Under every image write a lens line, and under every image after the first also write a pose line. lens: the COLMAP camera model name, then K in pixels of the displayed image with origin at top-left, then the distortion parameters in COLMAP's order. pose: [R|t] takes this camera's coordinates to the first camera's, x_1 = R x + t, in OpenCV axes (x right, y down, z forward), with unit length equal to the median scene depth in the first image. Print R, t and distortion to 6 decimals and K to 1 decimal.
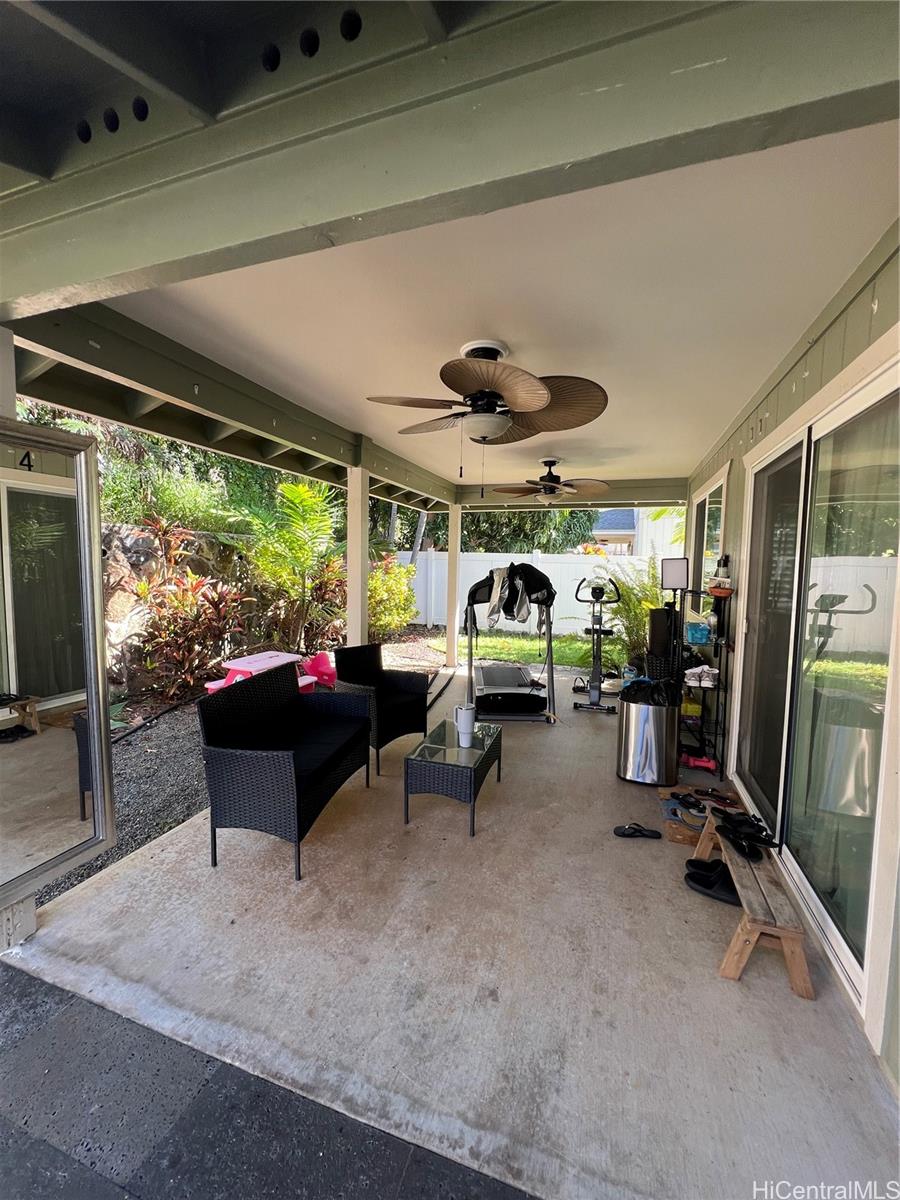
lens RADIAL K [[478.3, 0, 450.0], [0, 478.3, 600.0], [0, 0, 1]] dist [-0.001037, 0.000052]
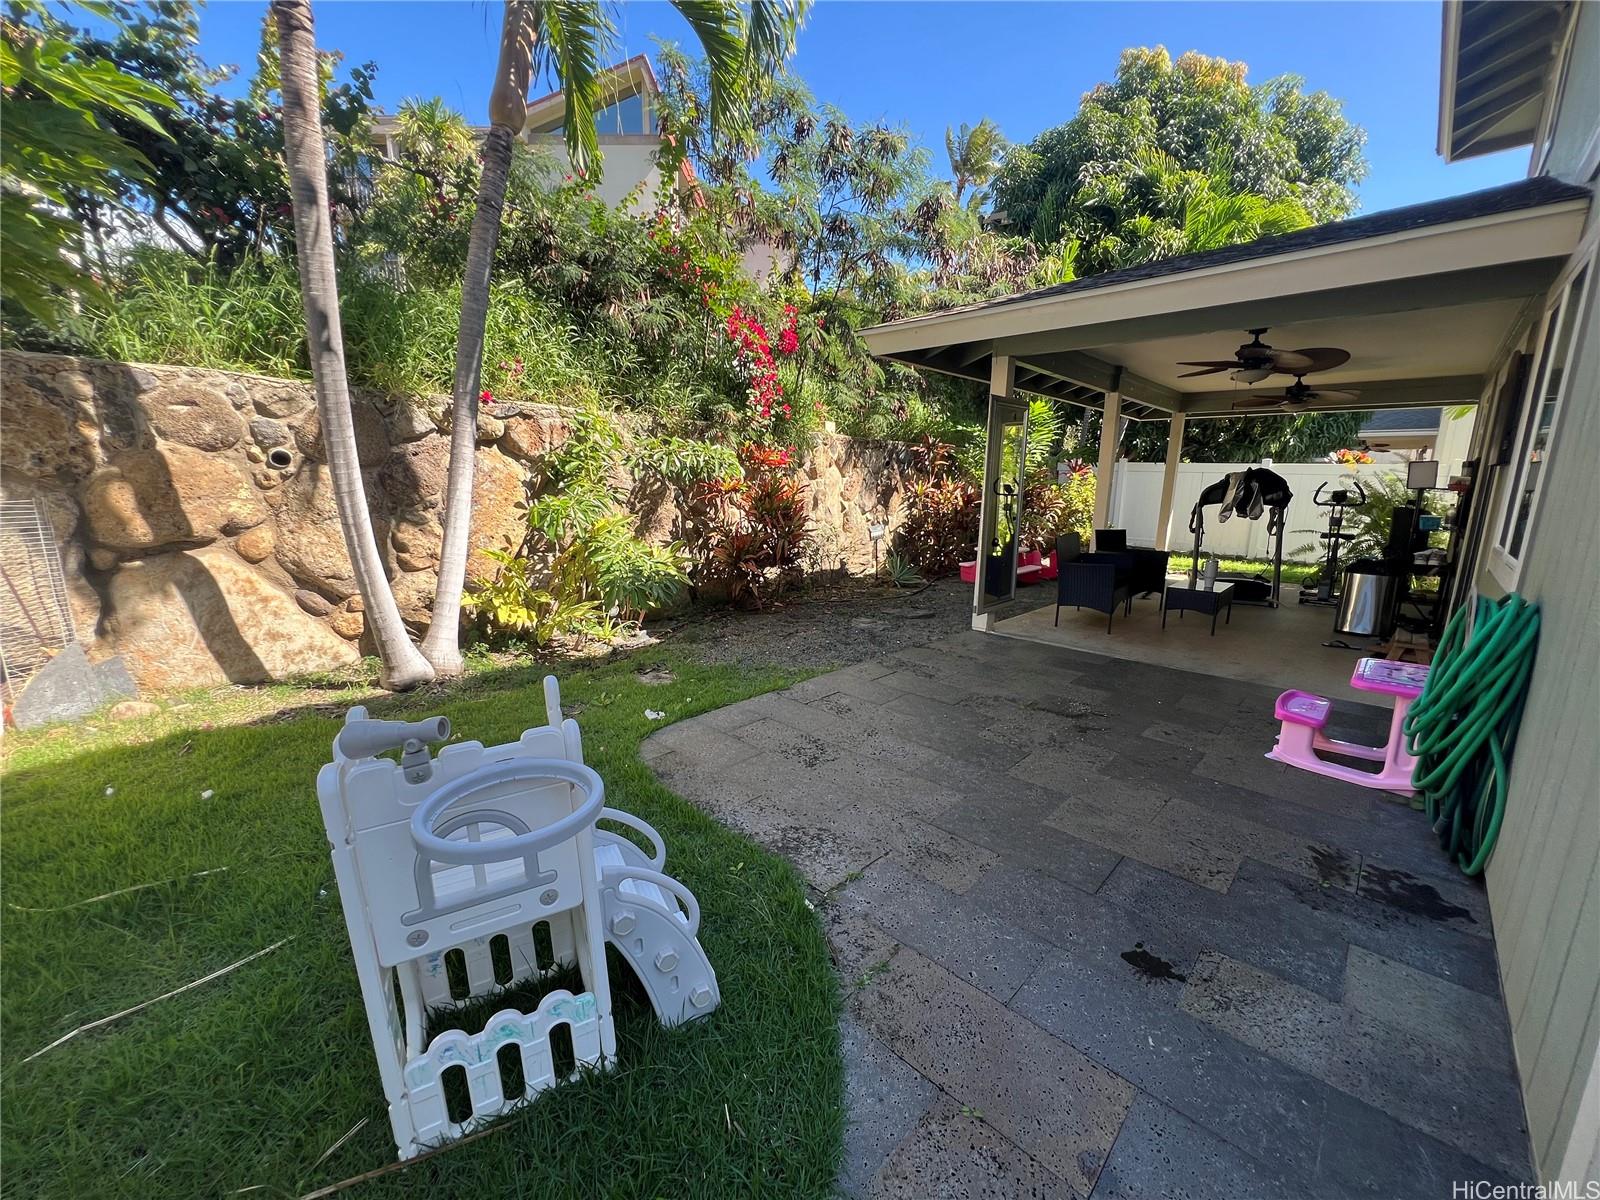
lens RADIAL K [[637.8, 0, 800.0], [0, 637.8, 600.0], [0, 0, 1]] dist [-0.001037, 0.000052]
pose [[0.908438, 0.078297, -0.410623, -0.182180], [-0.035115, 0.993124, 0.111680, 0.096457], [0.416543, -0.087035, 0.904940, -0.802934]]
